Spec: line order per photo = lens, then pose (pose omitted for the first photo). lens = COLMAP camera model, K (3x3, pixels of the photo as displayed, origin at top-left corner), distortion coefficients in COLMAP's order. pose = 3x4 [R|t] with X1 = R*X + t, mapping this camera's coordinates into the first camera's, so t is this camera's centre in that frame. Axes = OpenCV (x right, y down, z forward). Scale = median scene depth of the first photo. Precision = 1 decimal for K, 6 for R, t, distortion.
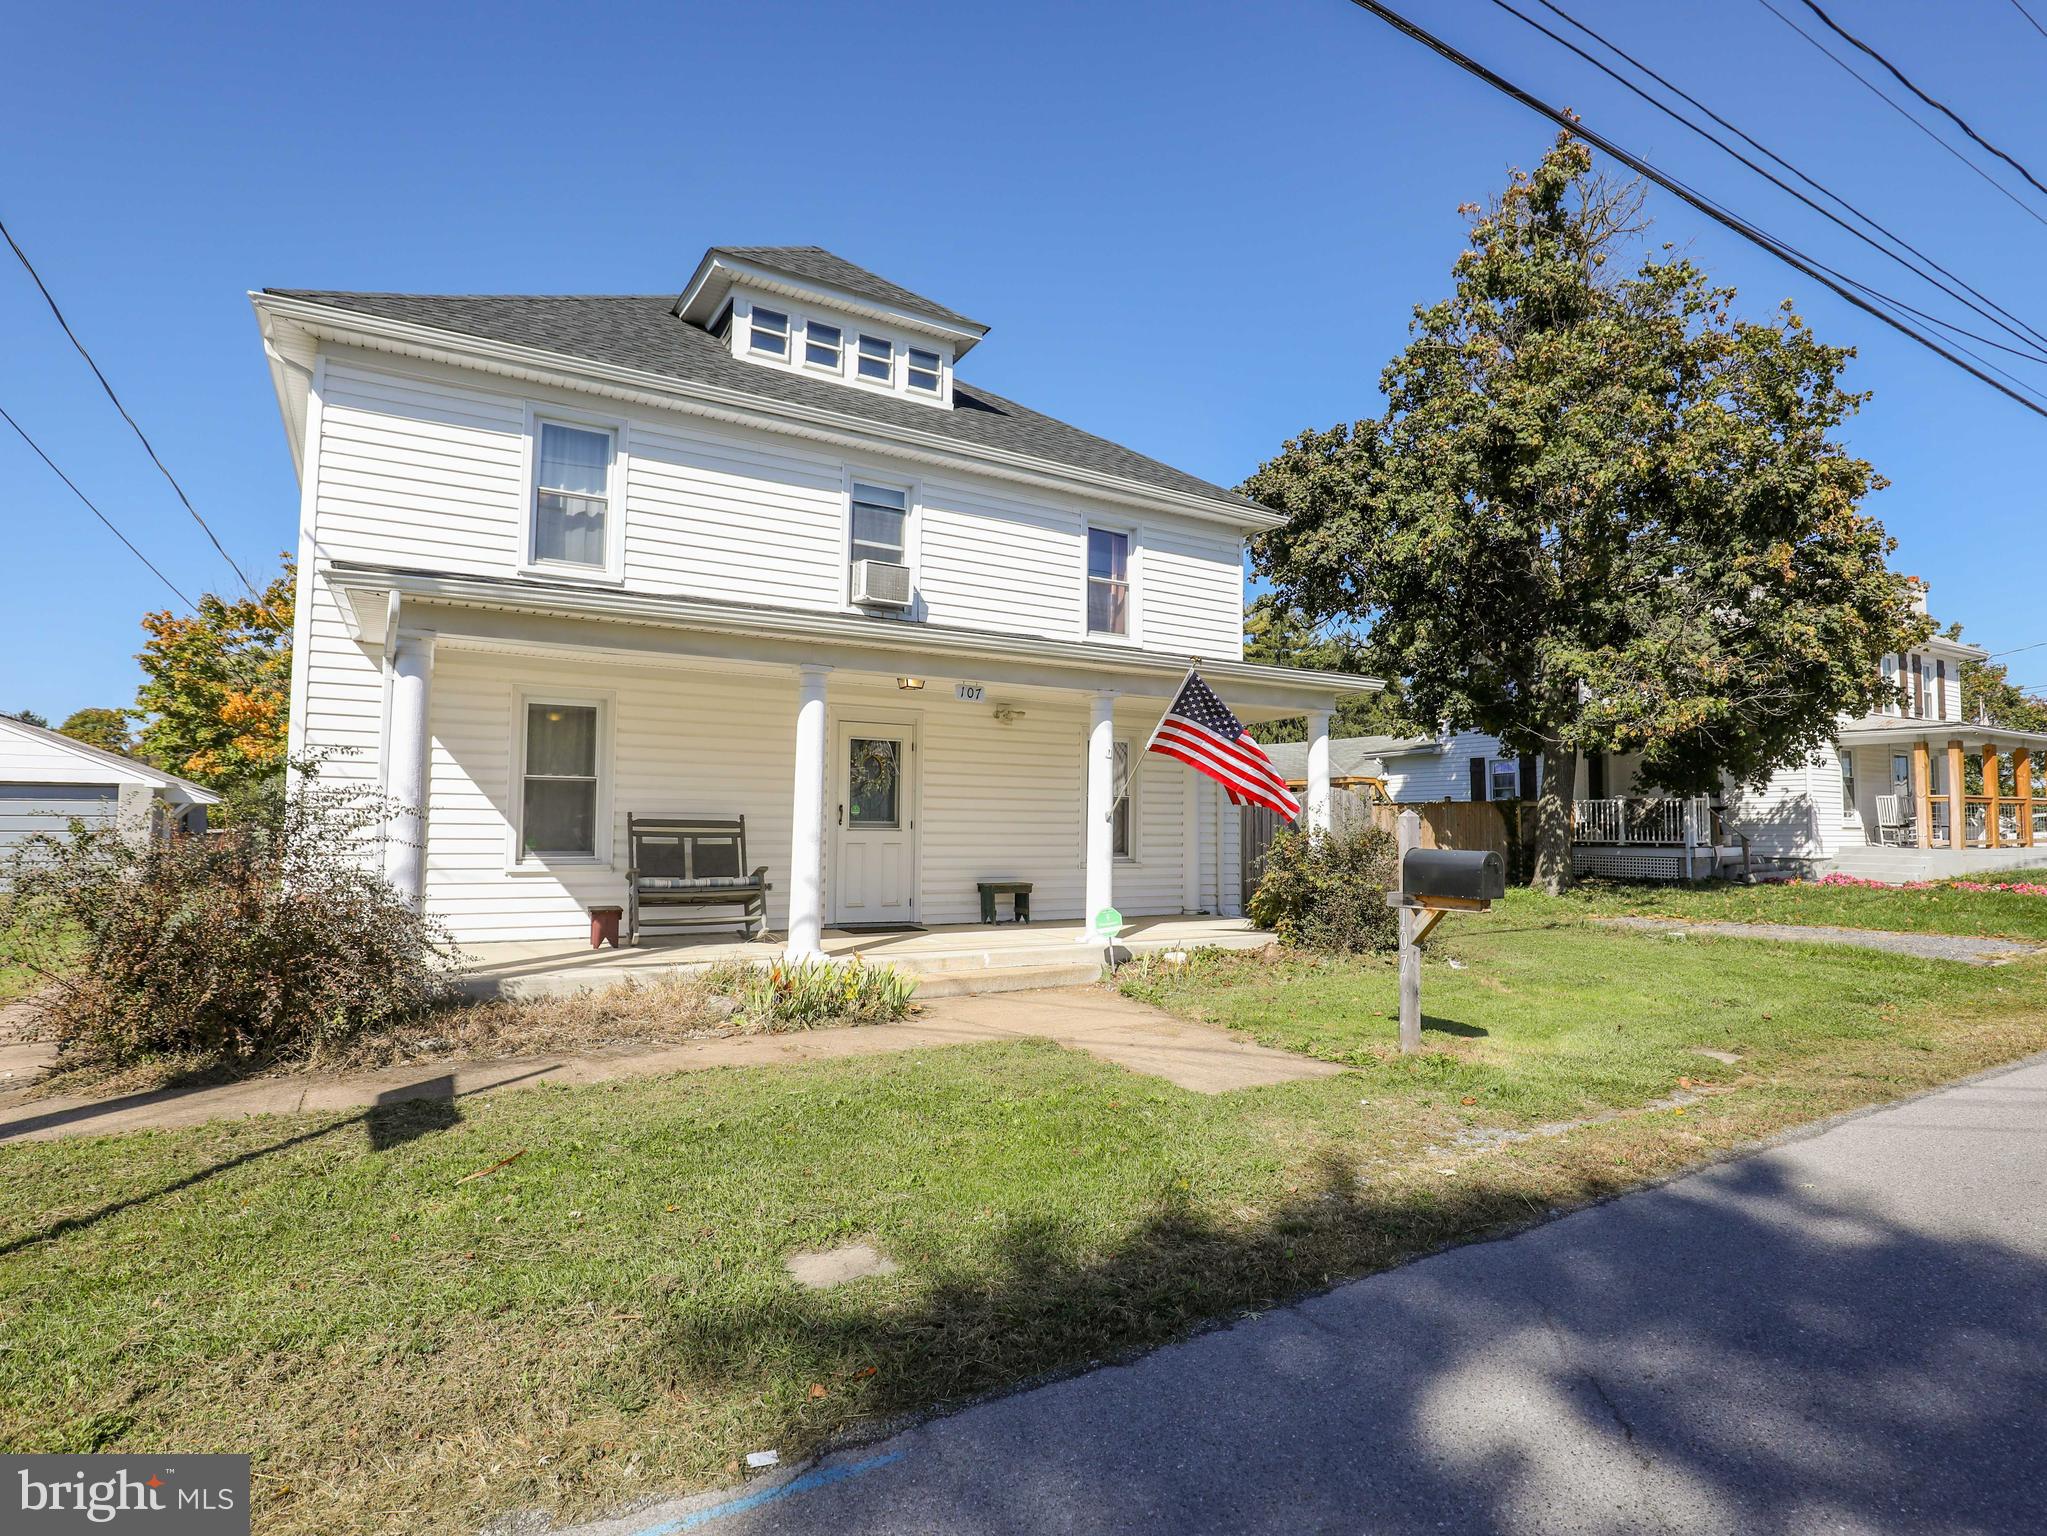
lens RADIAL K [[1060.5, 0, 1009.7], [0, 1060.5, 775.7], [0, 0, 1]] dist [-0.032902, -0.001065]
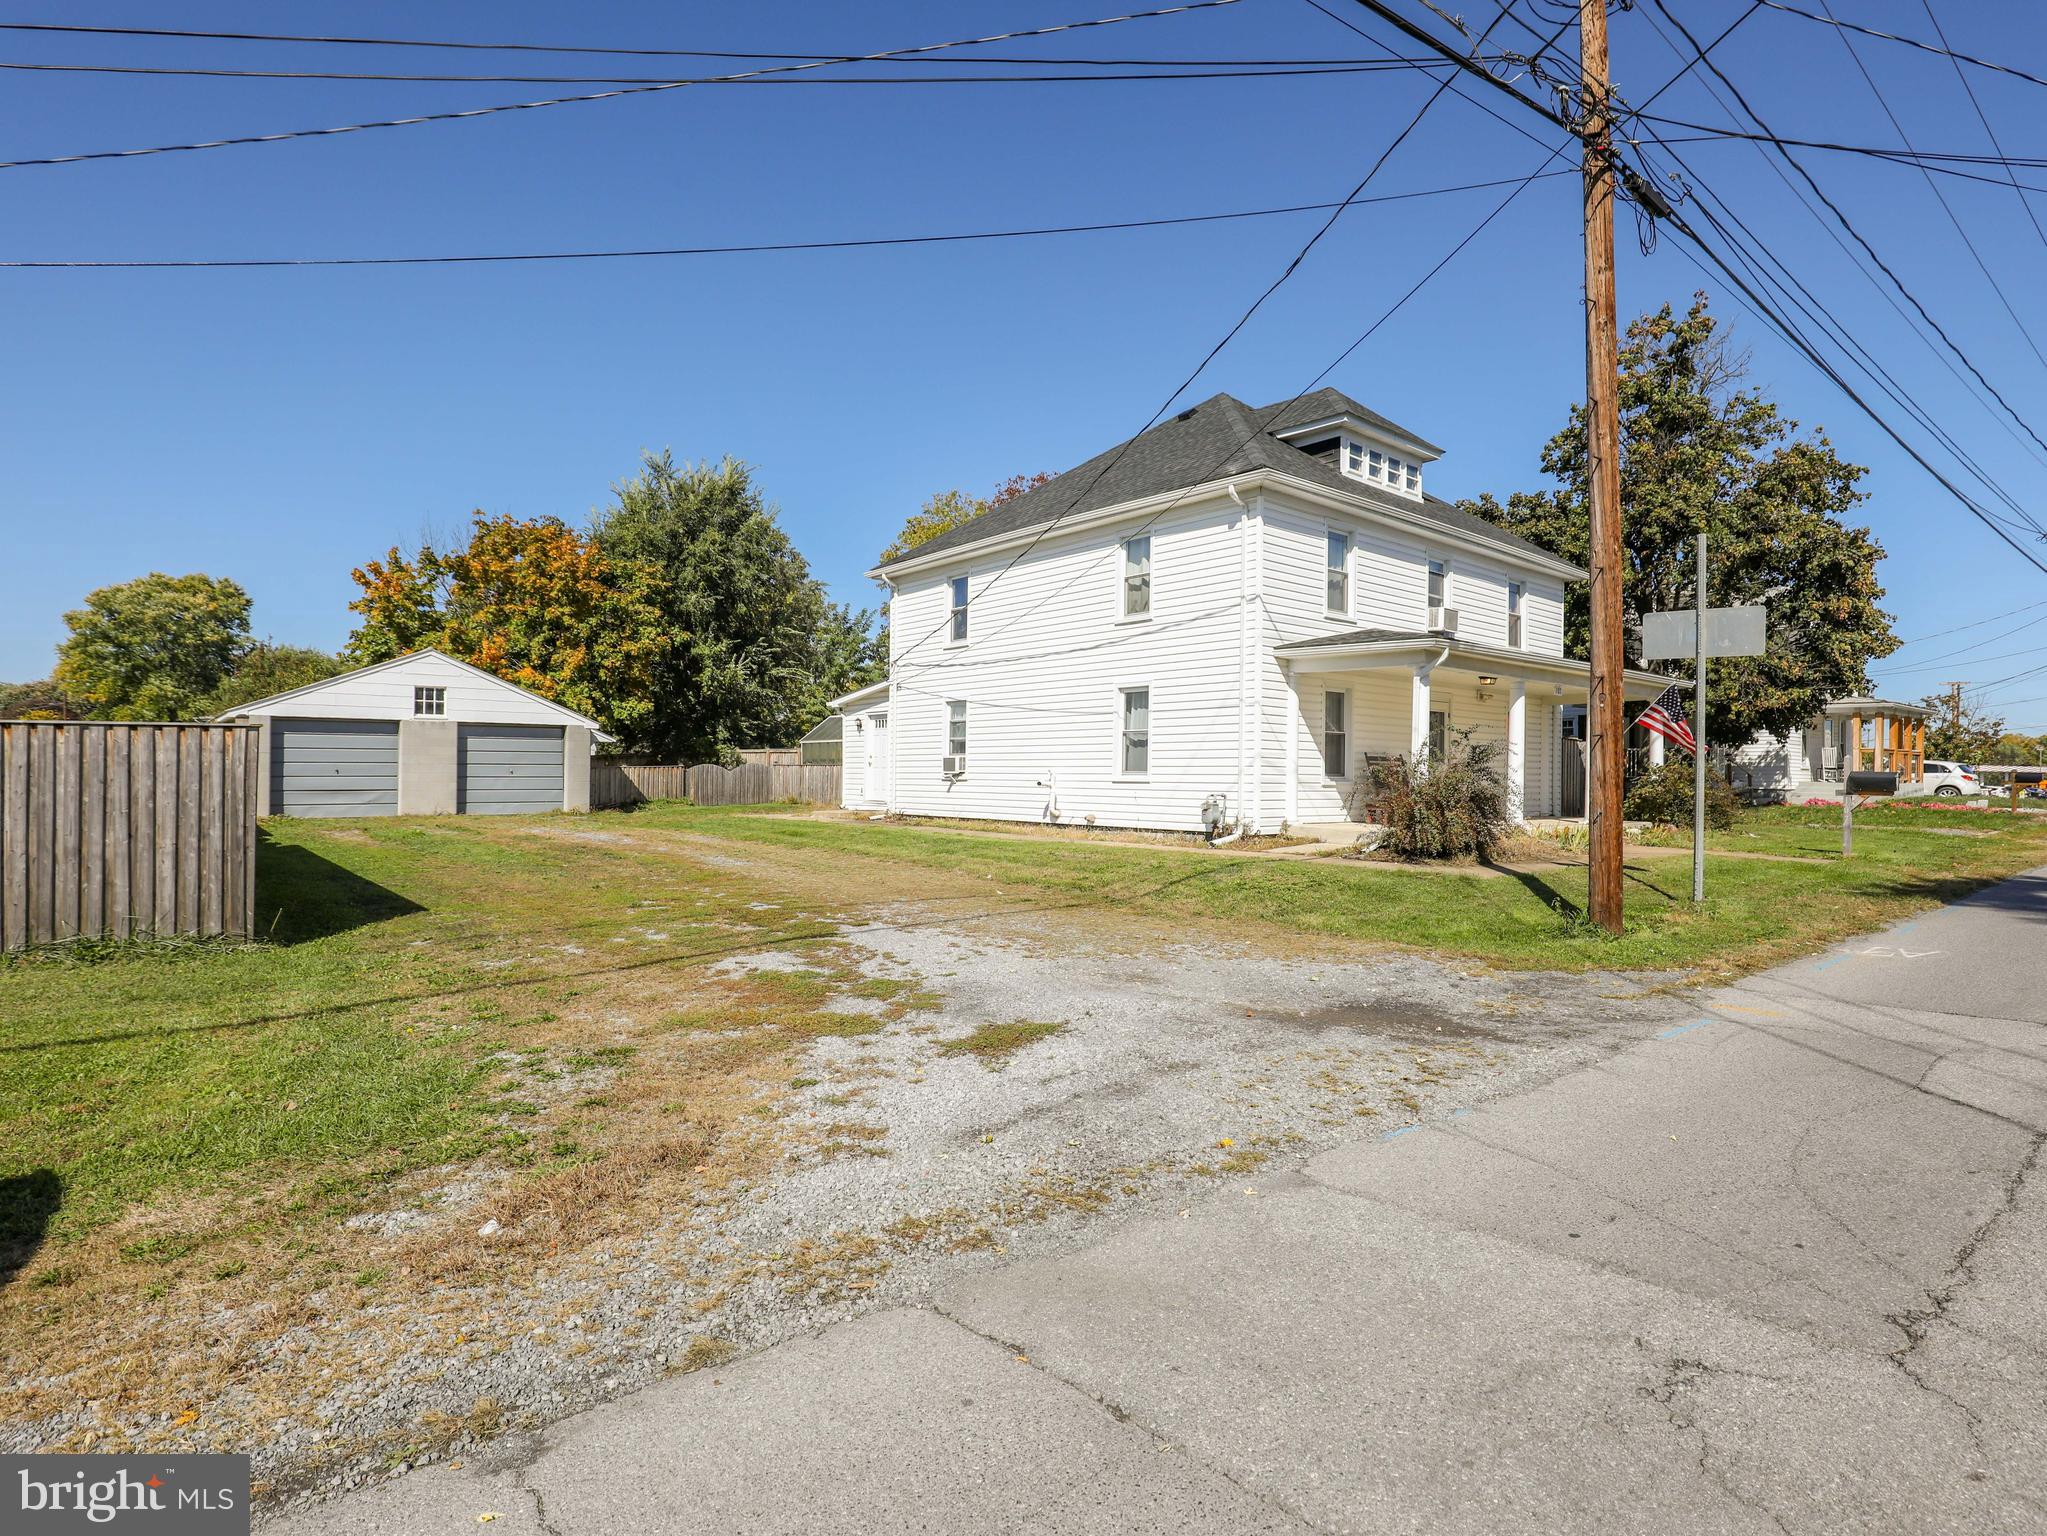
lens RADIAL K [[1060.5, 0, 1009.7], [0, 1060.5, 775.7], [0, 0, 1]] dist [-0.032902, -0.001065]
pose [[0.988997, 0.006184, 0.147807, -0.987678], [-0.014573, 0.998339, 0.055744, -0.013493], [-0.147217, -0.057285, 0.987444, -0.553720]]
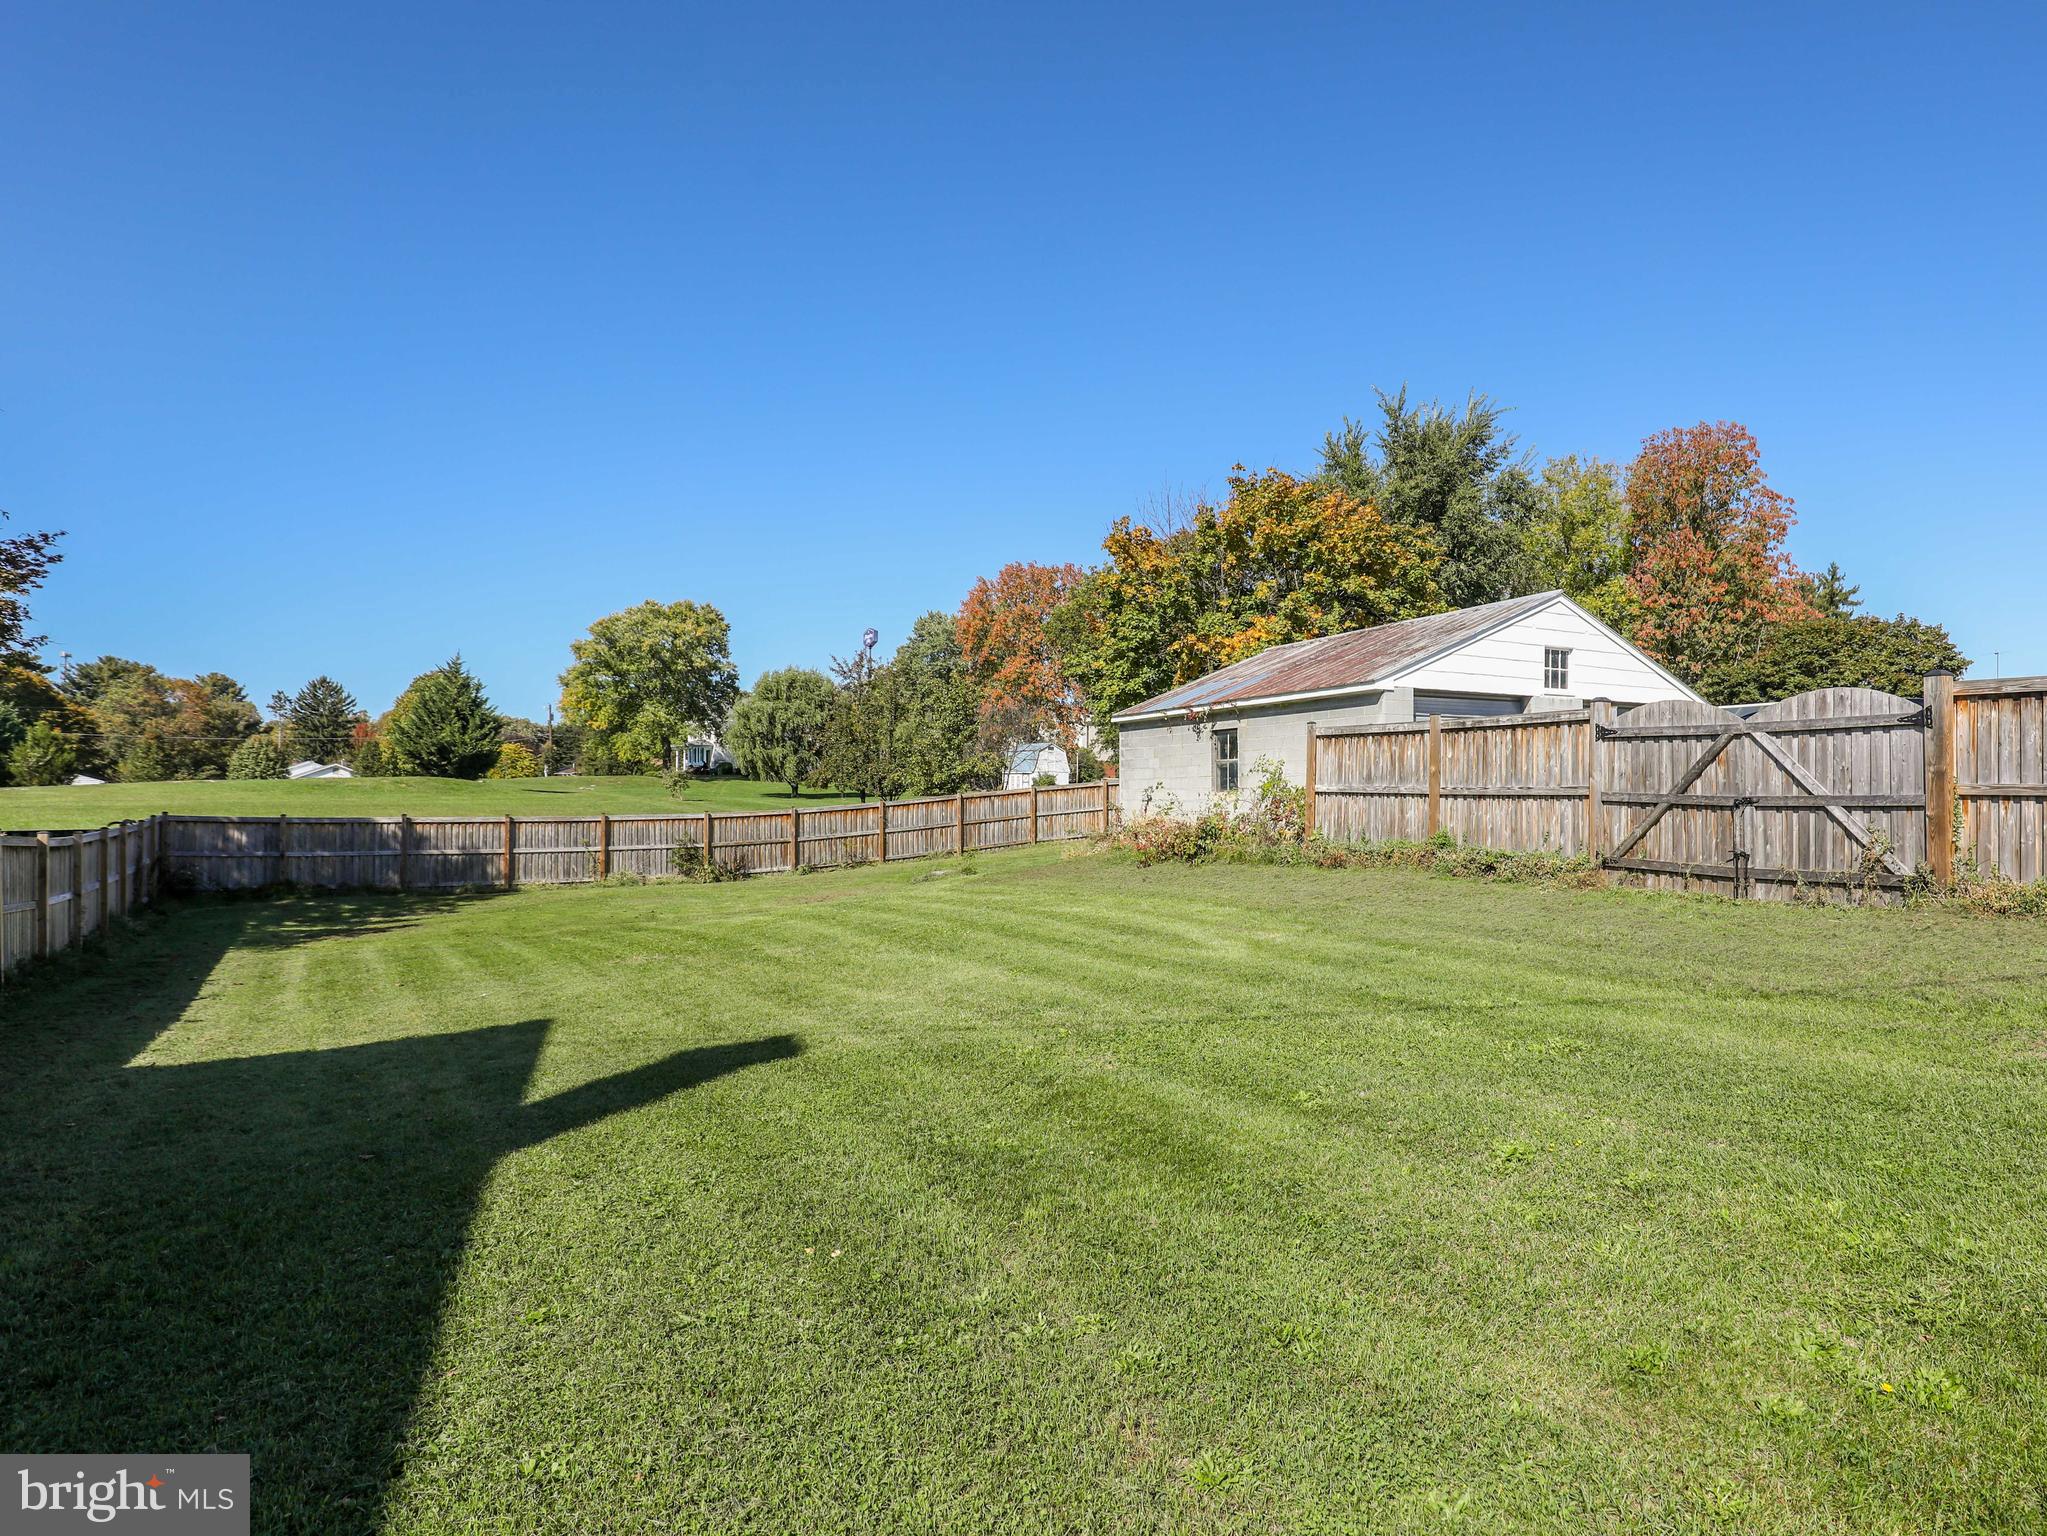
lens RADIAL K [[1060.5, 0, 1009.7], [0, 1060.5, 775.7], [0, 0, 1]] dist [-0.032902, -0.001065]
pose [[0.996506, -0.004739, -0.083391, -3.067981], [0.007343, 0.999494, 0.030943, 0.101795], [0.083202, -0.031447, 0.996036, 0.503119]]
